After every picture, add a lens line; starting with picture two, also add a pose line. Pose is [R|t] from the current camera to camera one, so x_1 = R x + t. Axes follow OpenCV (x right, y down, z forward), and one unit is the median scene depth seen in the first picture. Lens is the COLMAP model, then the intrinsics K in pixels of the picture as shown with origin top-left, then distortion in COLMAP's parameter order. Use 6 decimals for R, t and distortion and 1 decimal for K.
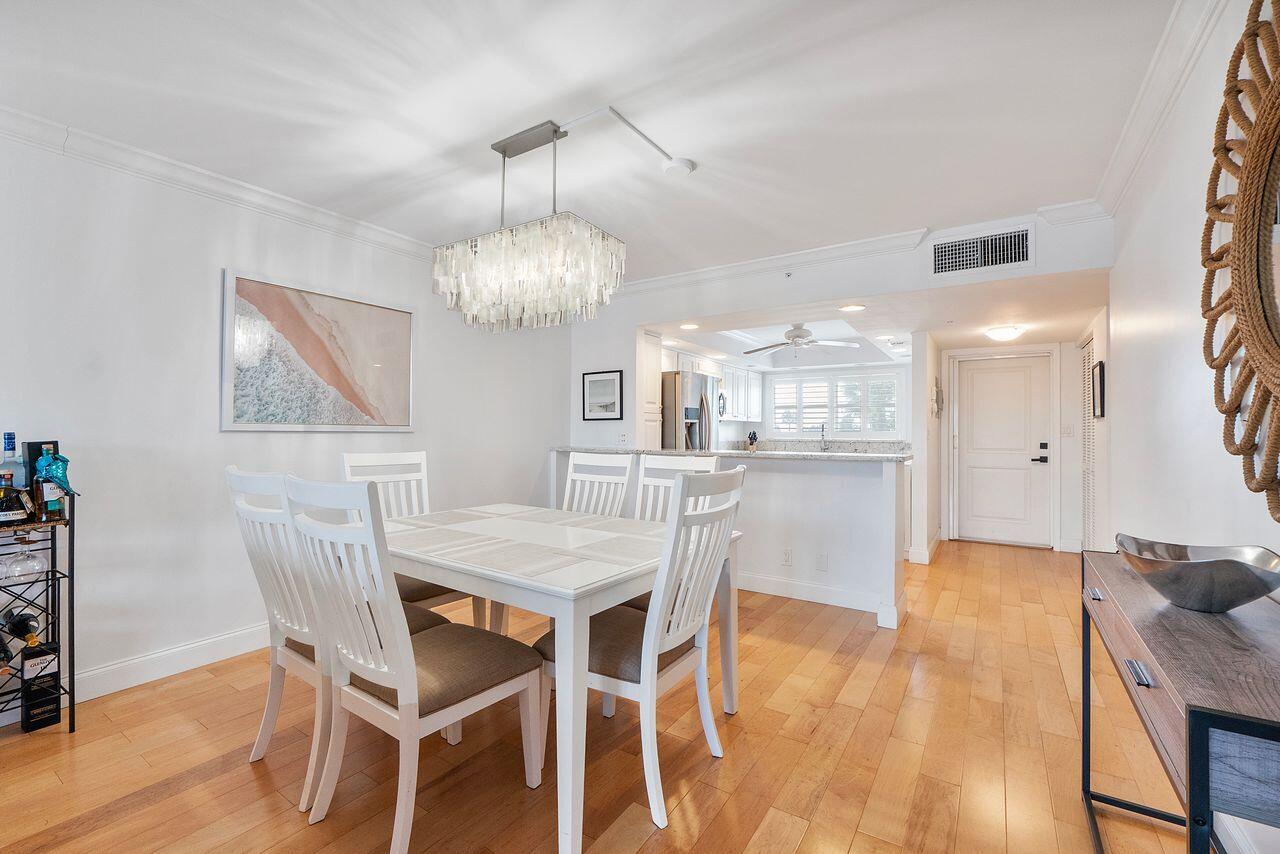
lens RADIAL K [[541.8, 0, 640.0], [0, 541.8, 426.0], [0, 0, 1]] dist [-0.020199, 0.001234]
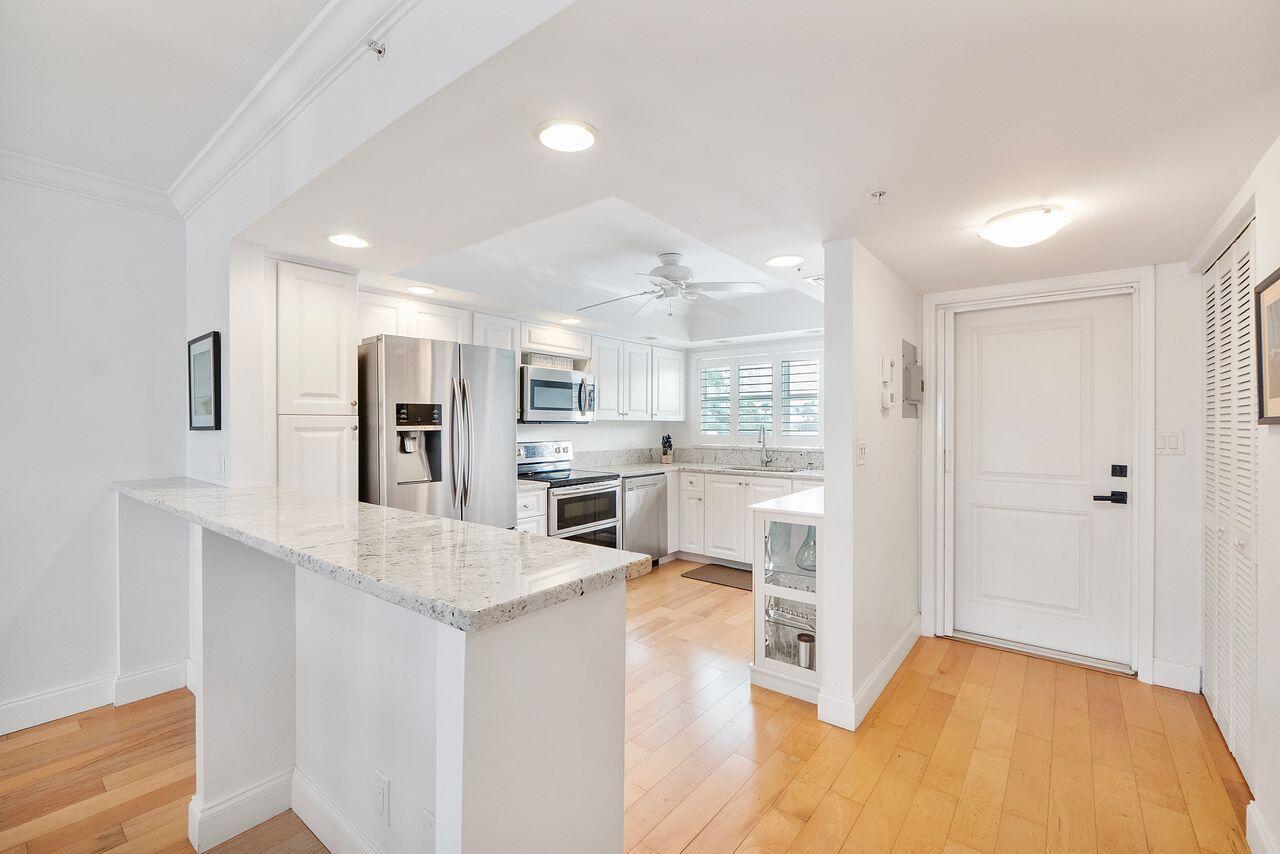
lens RADIAL K [[541.8, 0, 638.9], [0, 541.8, 426.0], [0, 0, 1]] dist [-0.020199, 0.001234]
pose [[0.996243, -0.005698, -0.086414, 0.309681], [0.006937, 0.999877, 0.014039, -0.015096], [0.086324, -0.014586, 0.996160, 0.411975]]
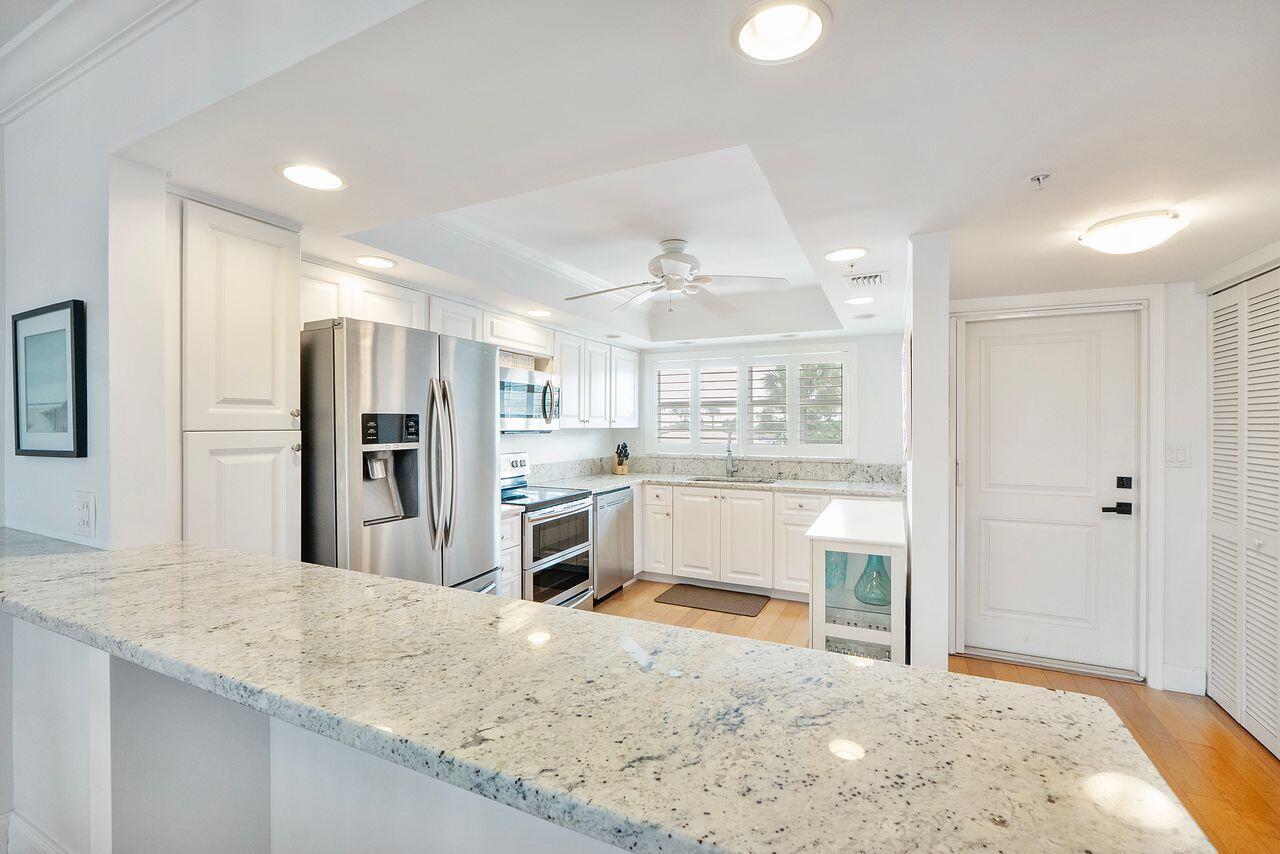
lens RADIAL K [[541.8, 0, 641.7], [0, 541.8, 425.6], [0, 0, 1]] dist [-0.020199, 0.001234]
pose [[0.990651, -0.005265, 0.136320, 0.192631], [0.003340, 0.999892, 0.014344, -0.025858], [-0.136381, -0.013755, 0.990561, 0.497719]]
